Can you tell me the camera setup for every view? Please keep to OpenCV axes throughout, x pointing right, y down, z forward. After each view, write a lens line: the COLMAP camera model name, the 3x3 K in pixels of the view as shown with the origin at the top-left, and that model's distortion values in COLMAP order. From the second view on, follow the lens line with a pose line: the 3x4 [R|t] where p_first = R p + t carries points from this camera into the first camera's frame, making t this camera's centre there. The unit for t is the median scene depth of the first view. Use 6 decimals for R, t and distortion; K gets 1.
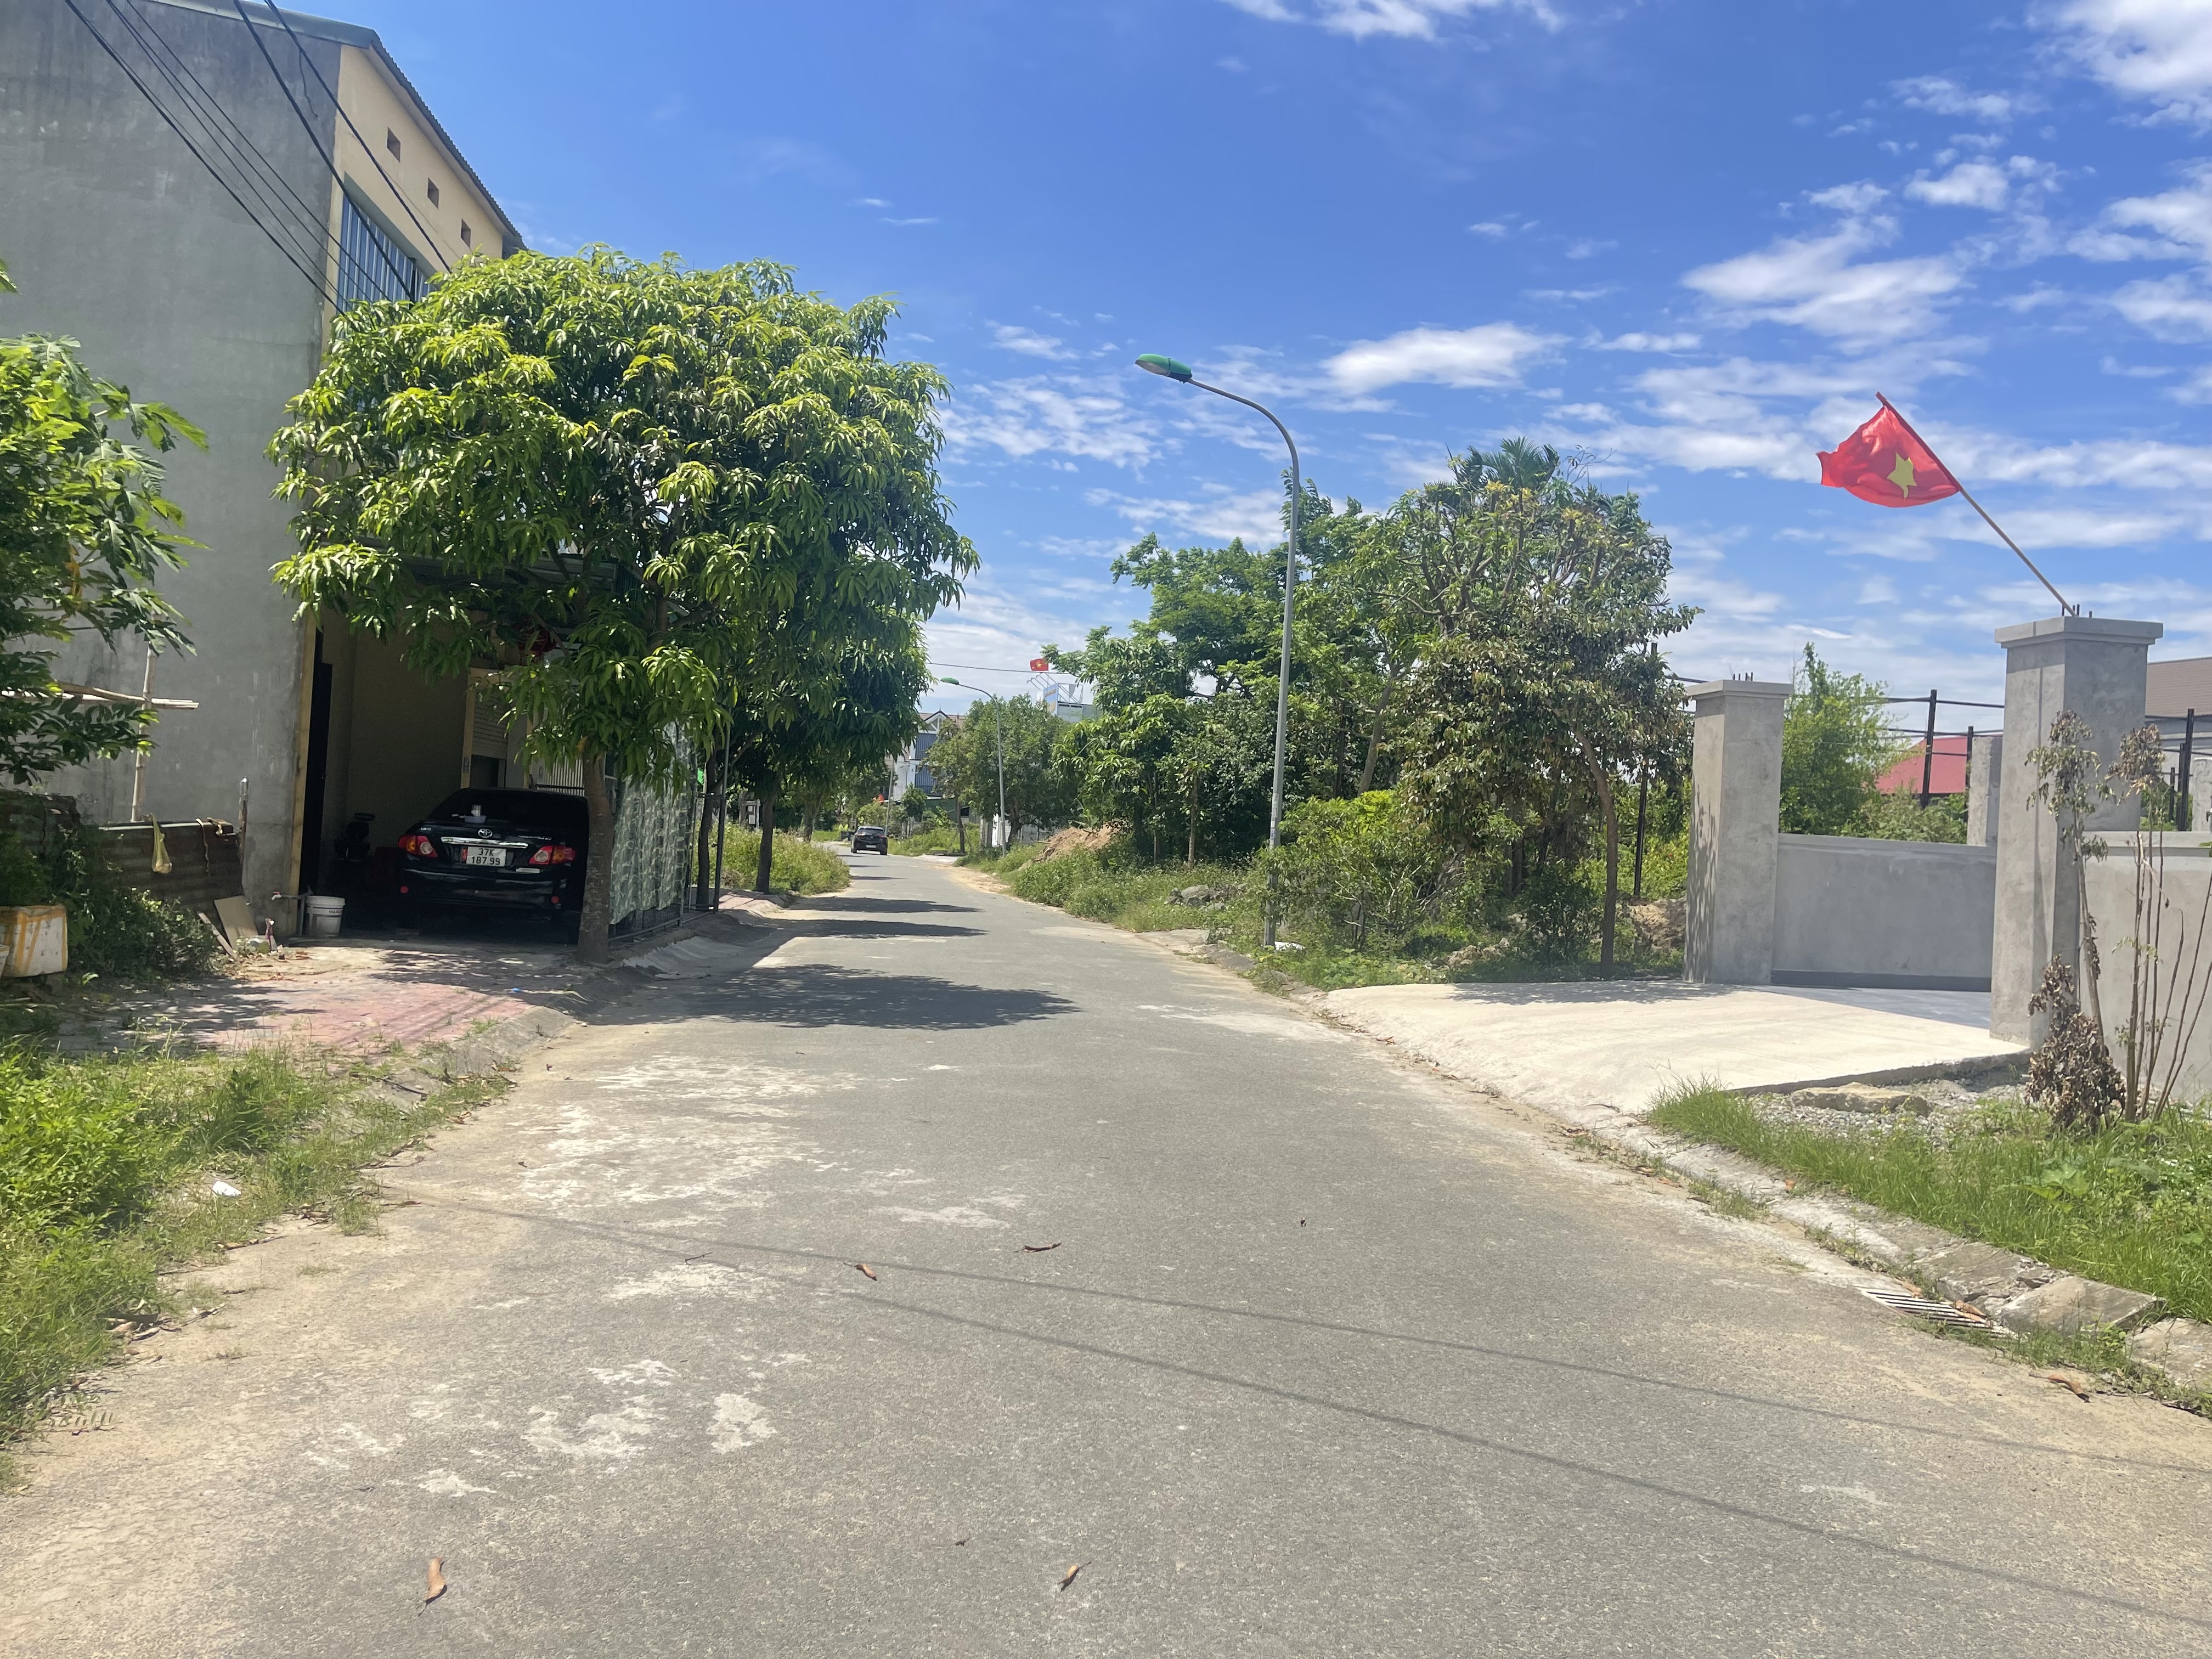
lens RADIAL K [[1601.8, 0, 1106.0], [0, 1601.8, 829.5], [0, 0, 1]] dist [0.001700, -0.056903]
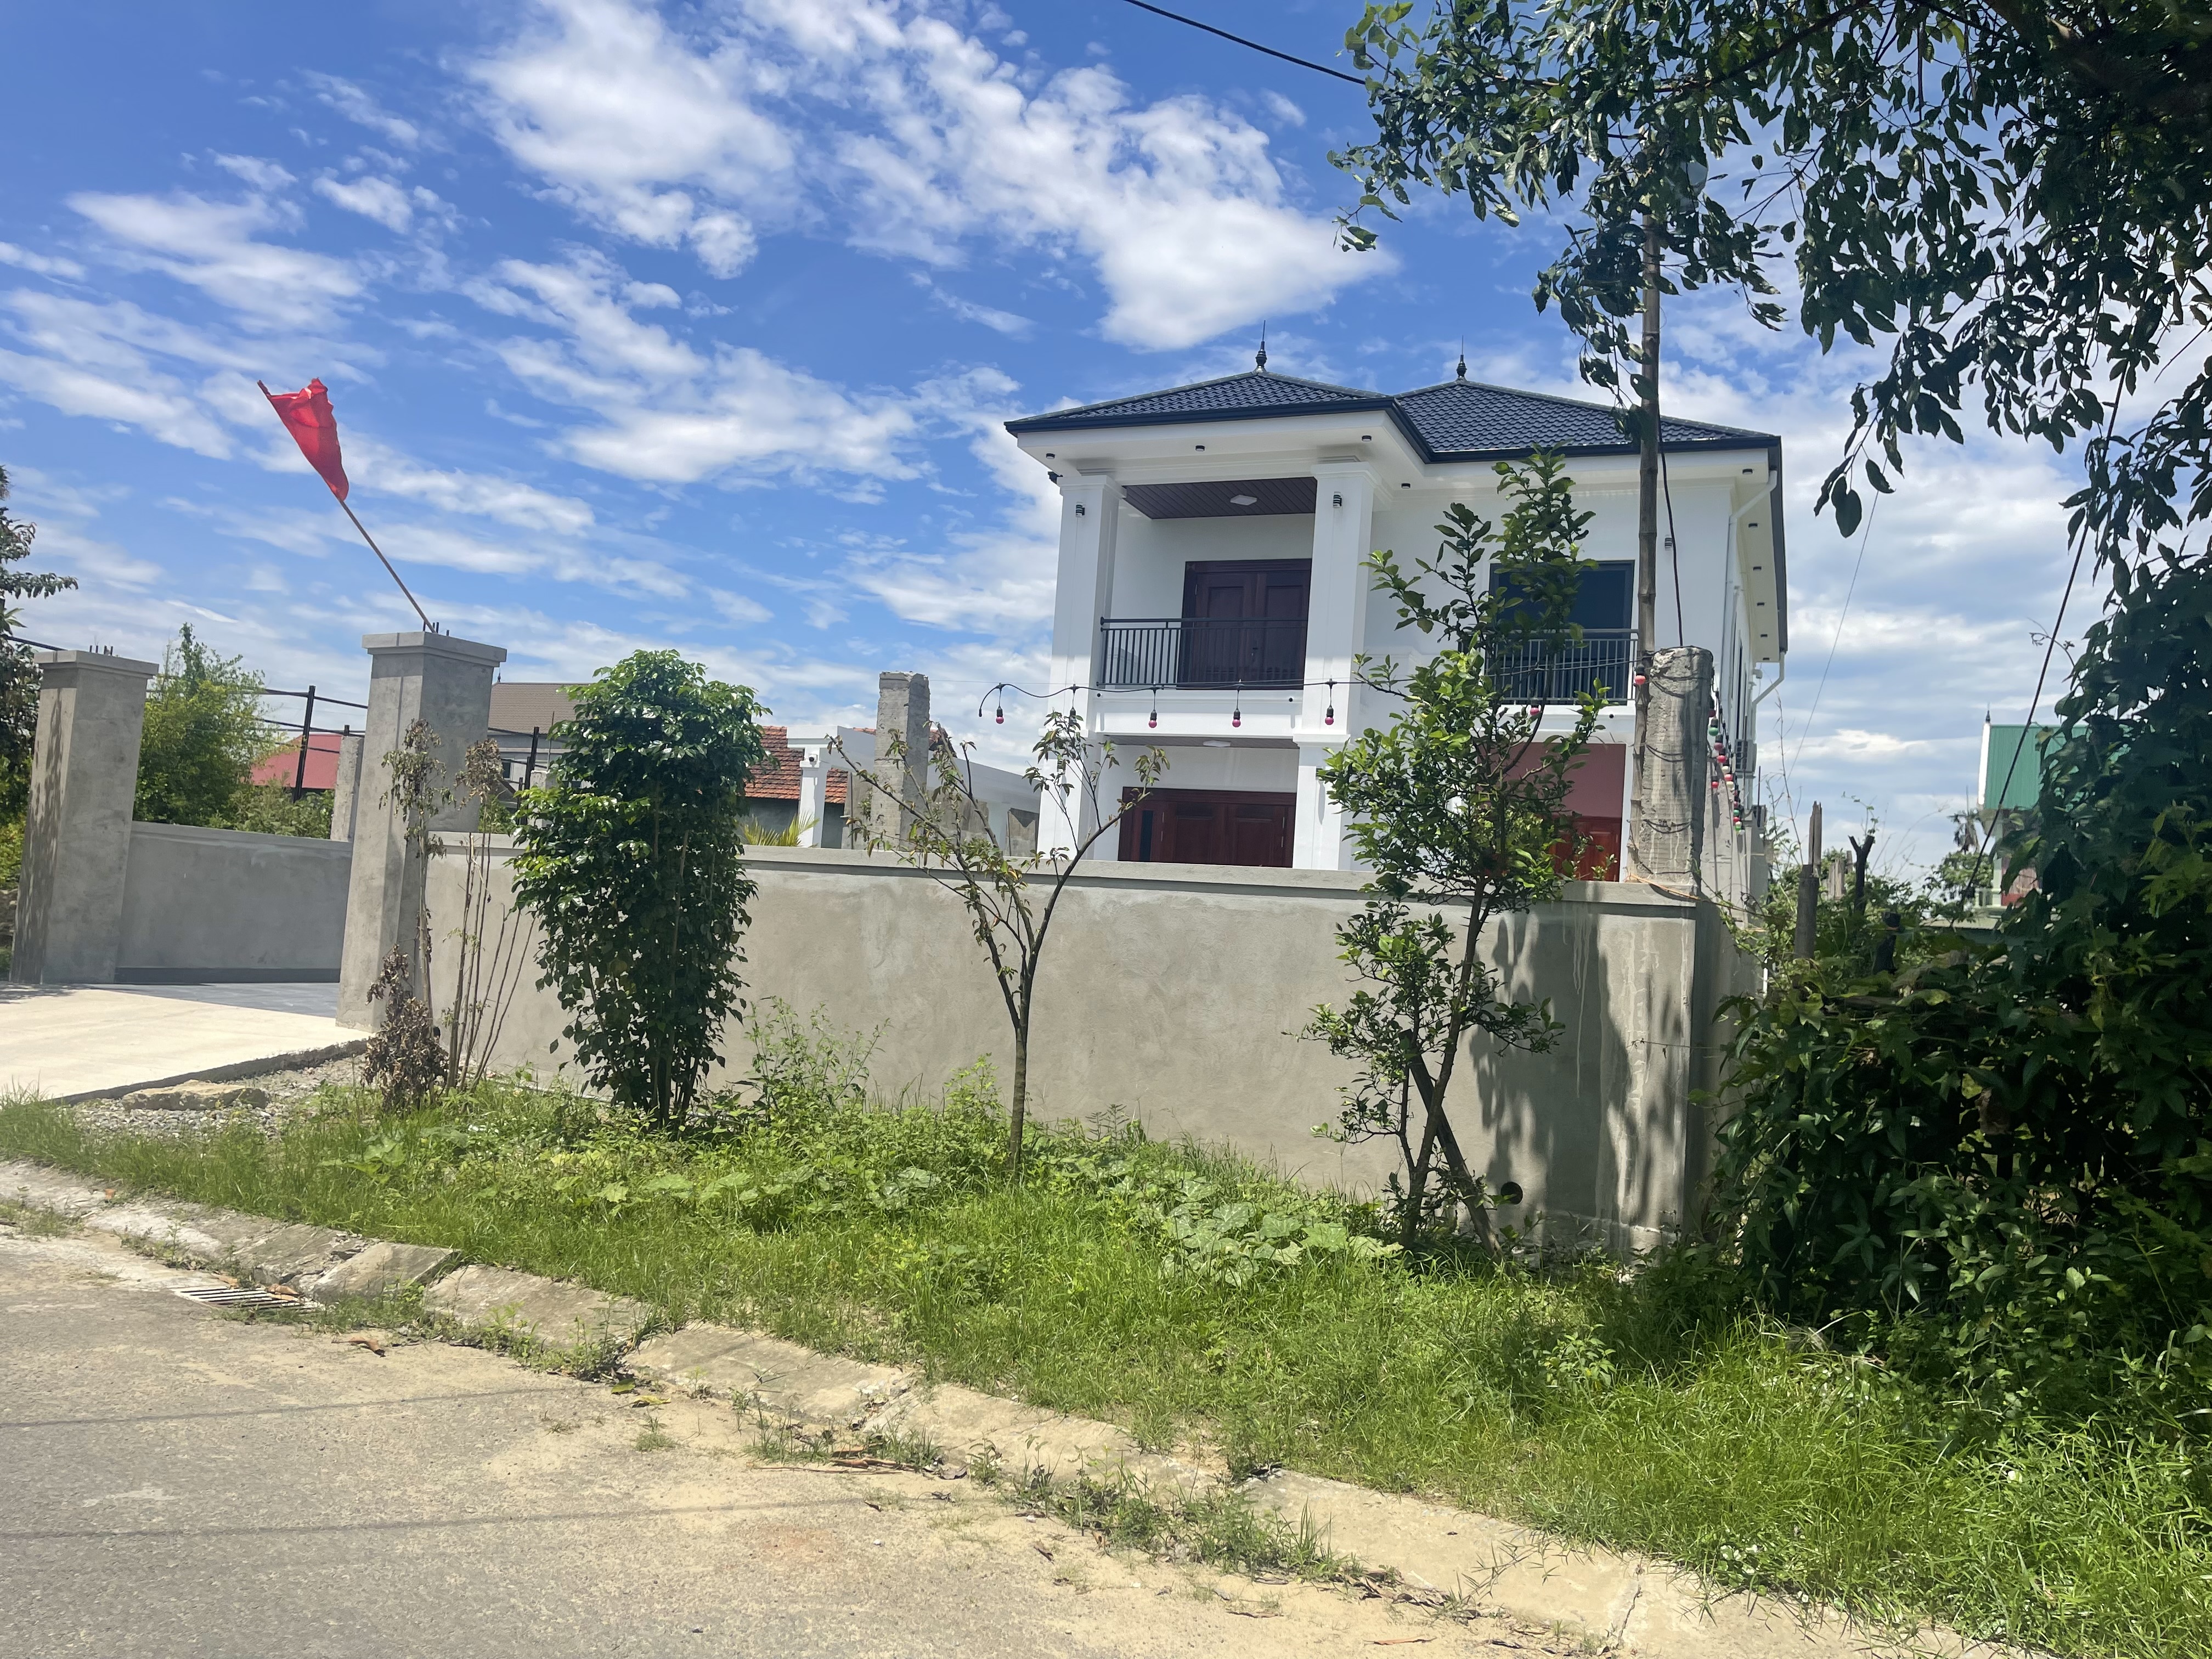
lens RADIAL K [[1610.9, 0, 1106.0], [0, 1610.9, 829.5], [0, 0, 1]] dist [0.063842, -0.103136]
pose [[0.605491, 0.037999, 0.794944, 0.012007], [-0.041089, 0.999020, -0.016458, -0.000550], [-0.794791, -0.022699, 0.606459, -0.037959]]
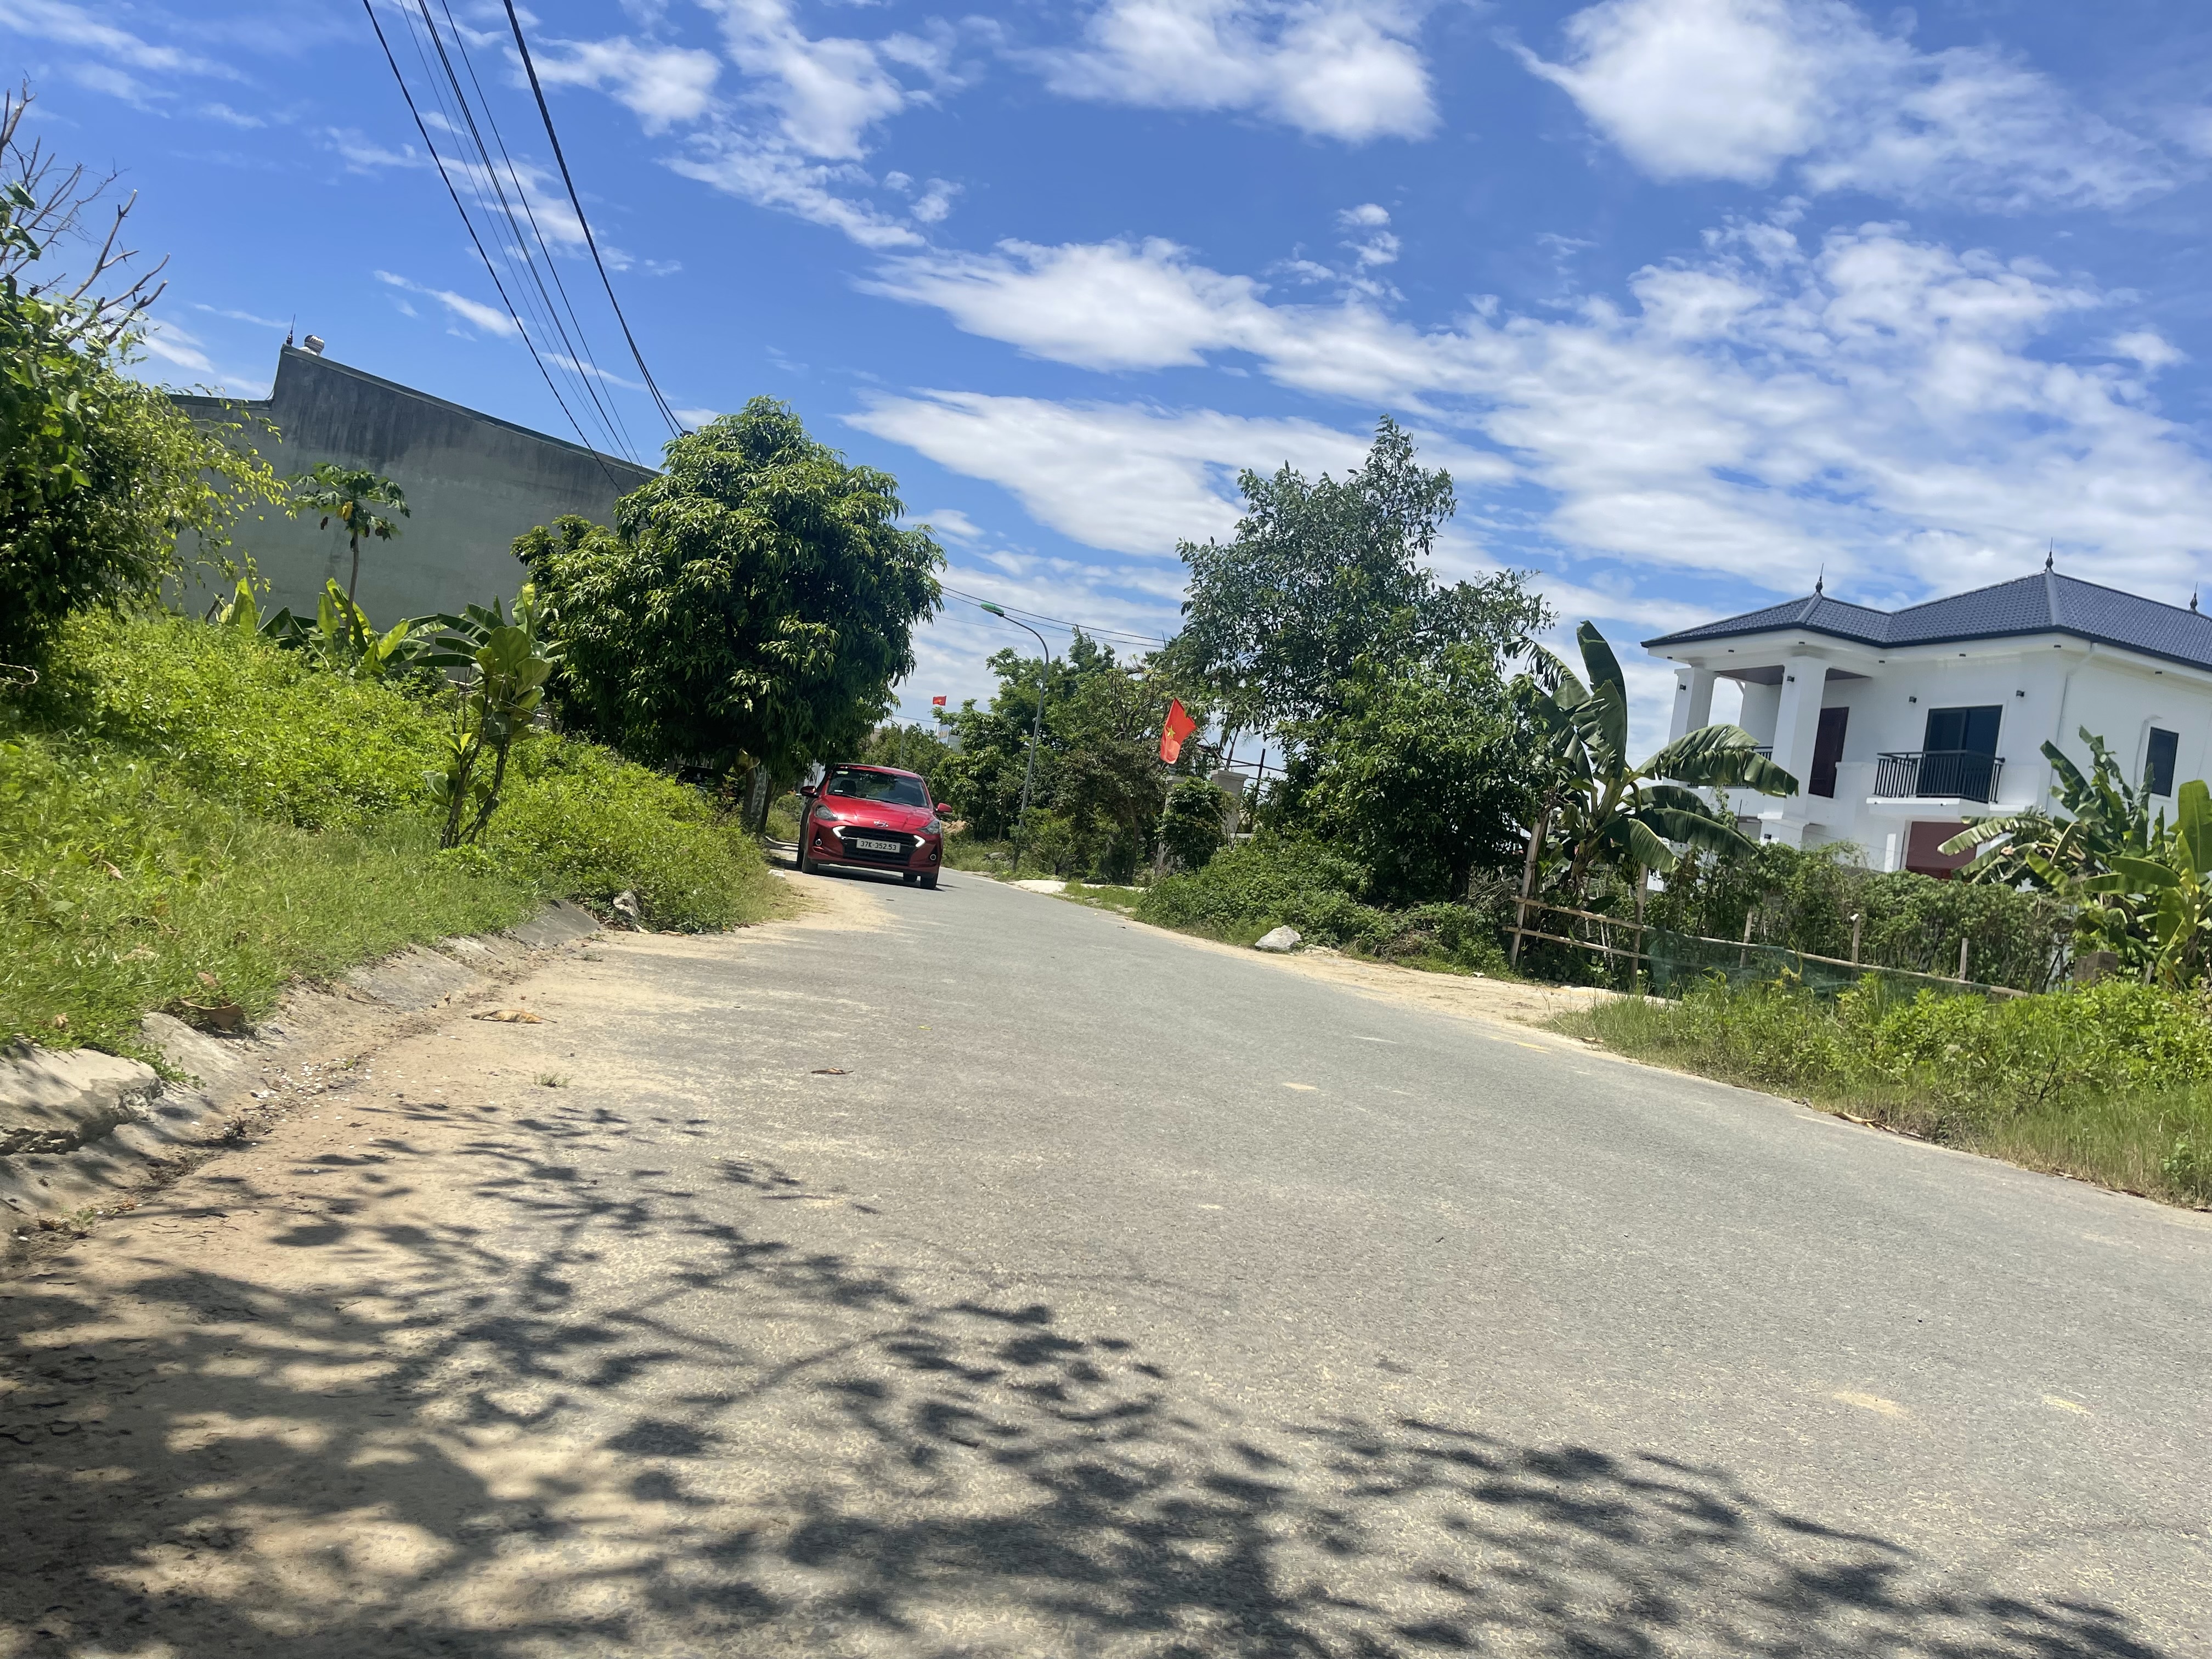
lens RADIAL K [[1601.8, 0, 1106.0], [0, 1601.8, 829.5], [0, 0, 1]] dist [0.001700, -0.056903]
pose [[0.991514, 0.110497, 0.068480, 0.165102], [-0.109072, 0.993739, -0.024214, 0.132481], [-0.070727, 0.016539, 0.997359, -2.864364]]
